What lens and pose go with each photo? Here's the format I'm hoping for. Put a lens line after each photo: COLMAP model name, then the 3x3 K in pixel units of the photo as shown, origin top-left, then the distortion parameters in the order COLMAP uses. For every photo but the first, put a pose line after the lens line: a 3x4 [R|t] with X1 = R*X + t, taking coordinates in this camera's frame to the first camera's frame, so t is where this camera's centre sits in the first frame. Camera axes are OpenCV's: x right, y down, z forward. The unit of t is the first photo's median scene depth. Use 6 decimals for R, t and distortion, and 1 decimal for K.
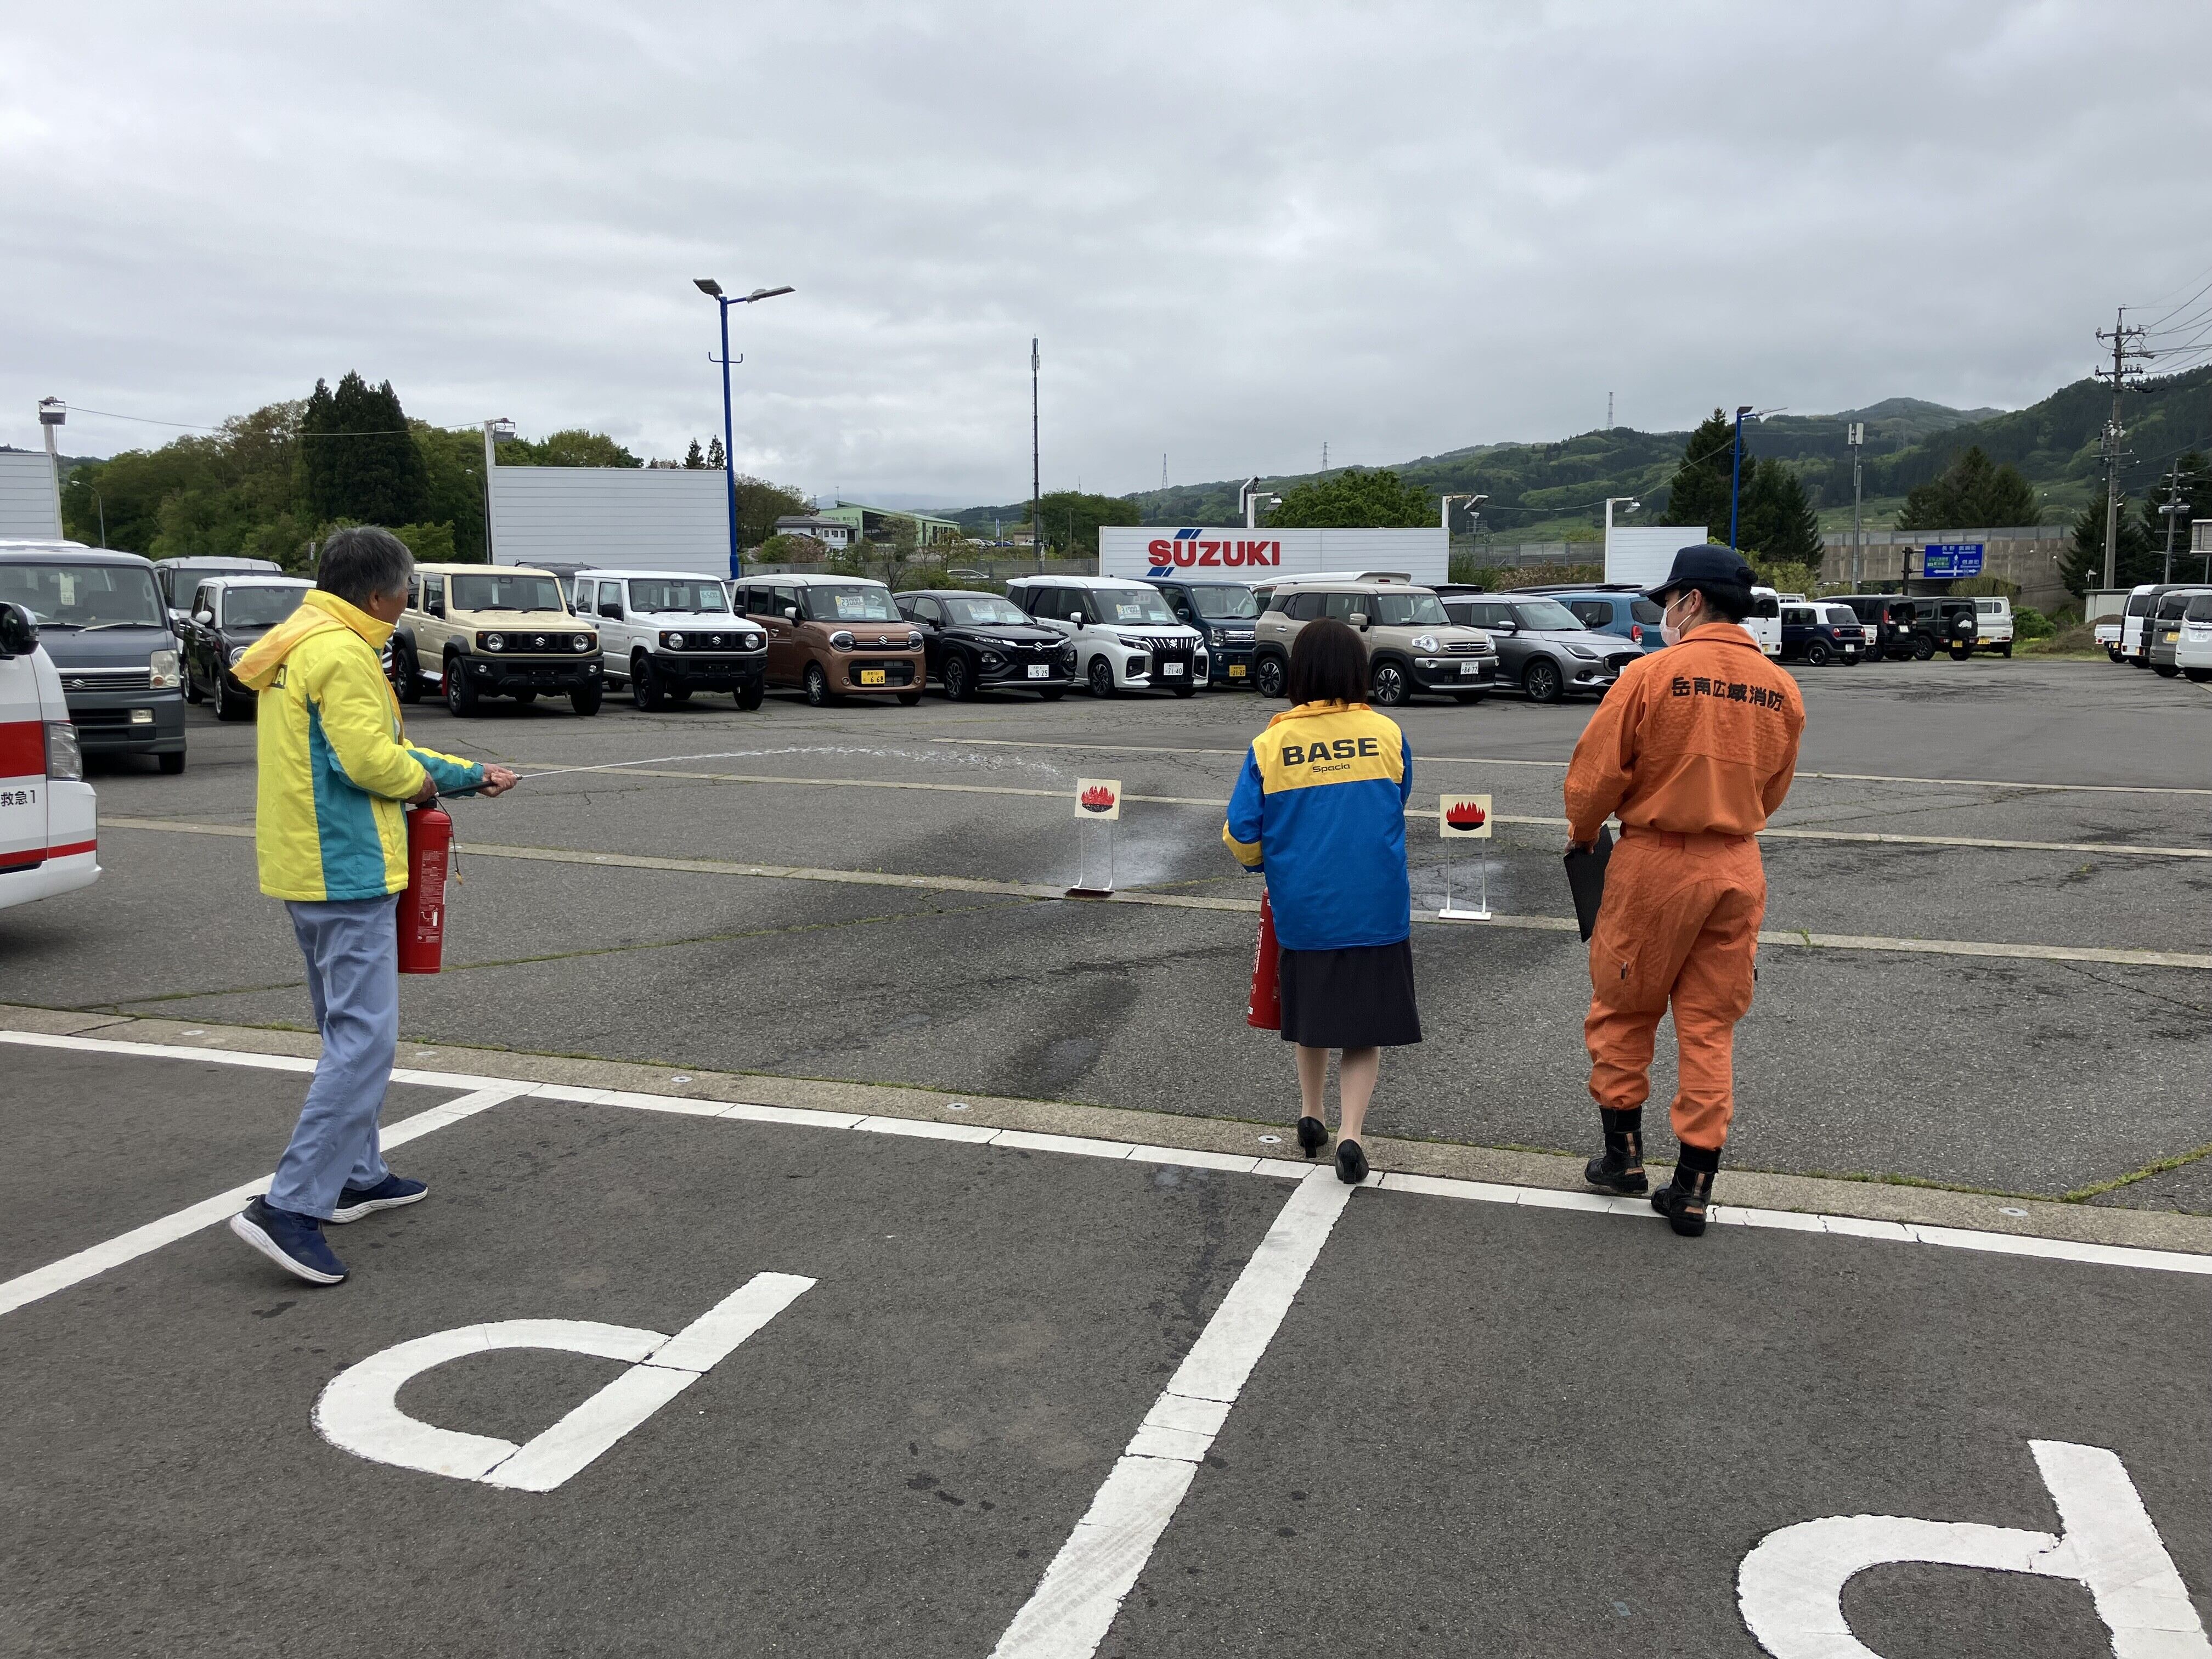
lens RADIAL K [[1843.5, 0, 1053.7], [0, 1843.5, 814.1], [0, 0, 1]] dist [0.027319, -0.042029]
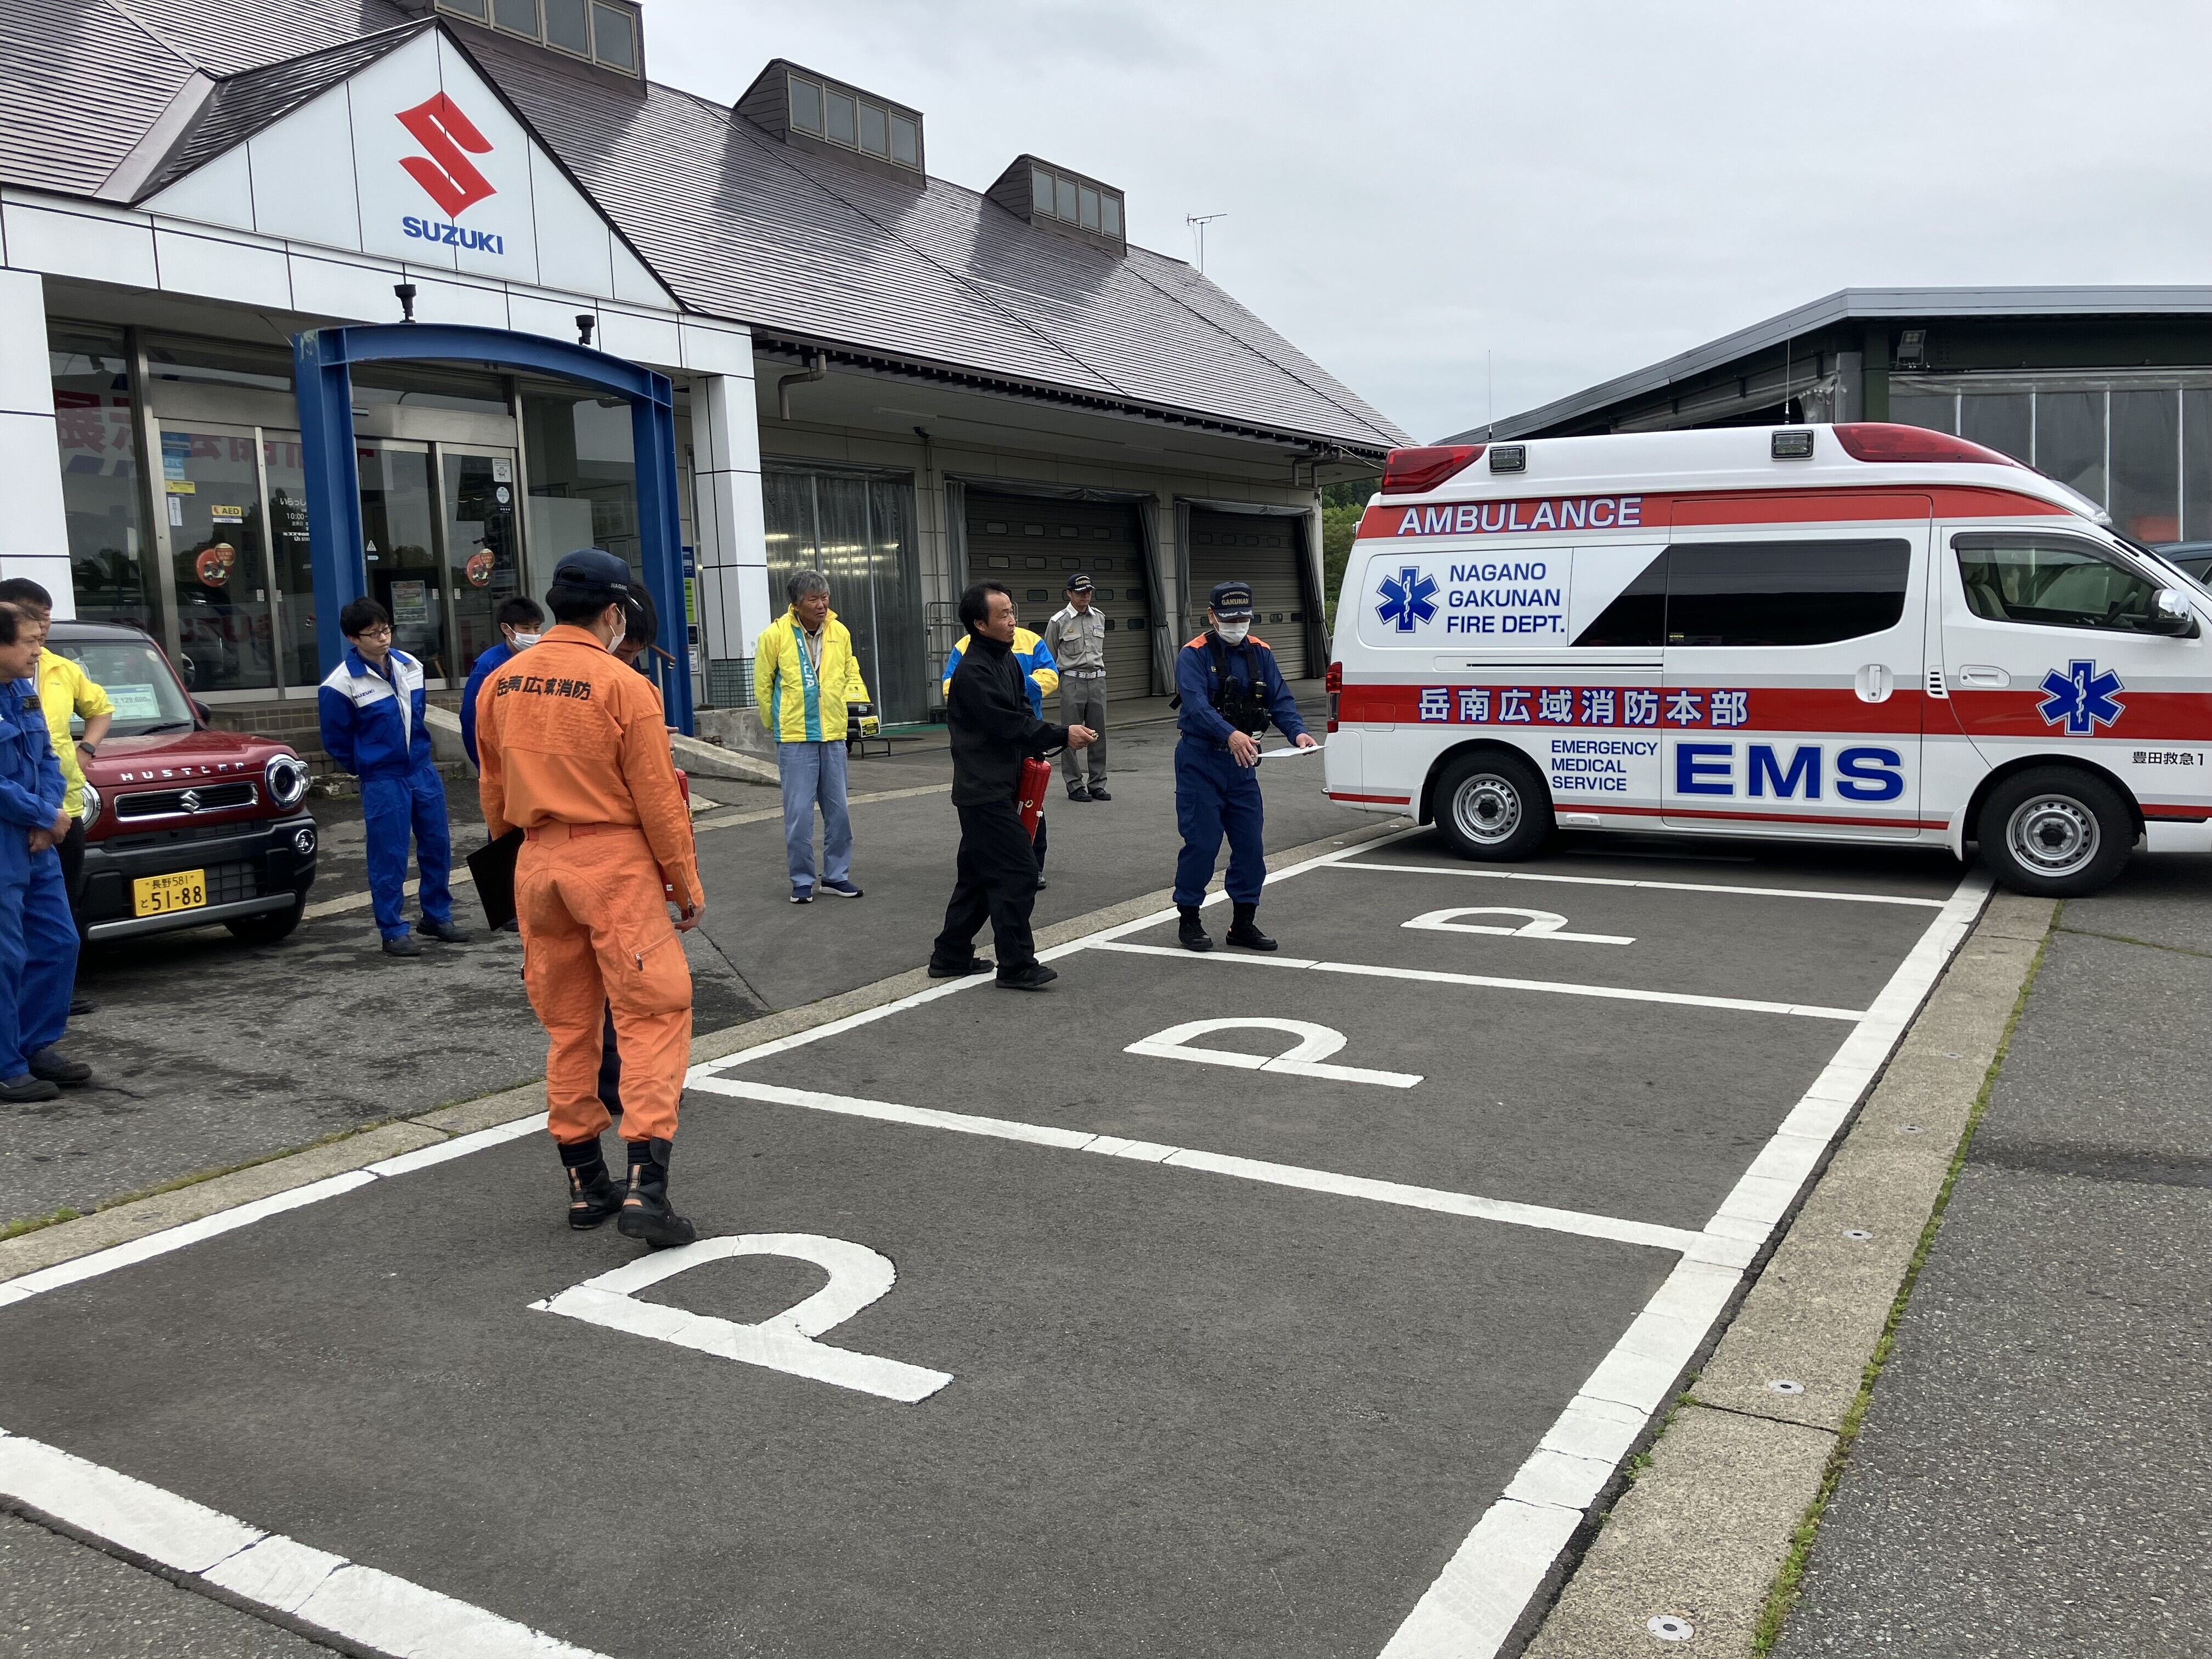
lens RADIAL K [[1843.5, 0, 1090.0], [0, 1843.5, 822.7], [0, 0, 1]] dist [0.027319, -0.042029]
pose [[-0.226865, 0.112146, -0.967448, 0.132850], [-0.092821, 0.986337, 0.136102, -0.011790], [0.969493, 0.120677, -0.213356, 0.111266]]
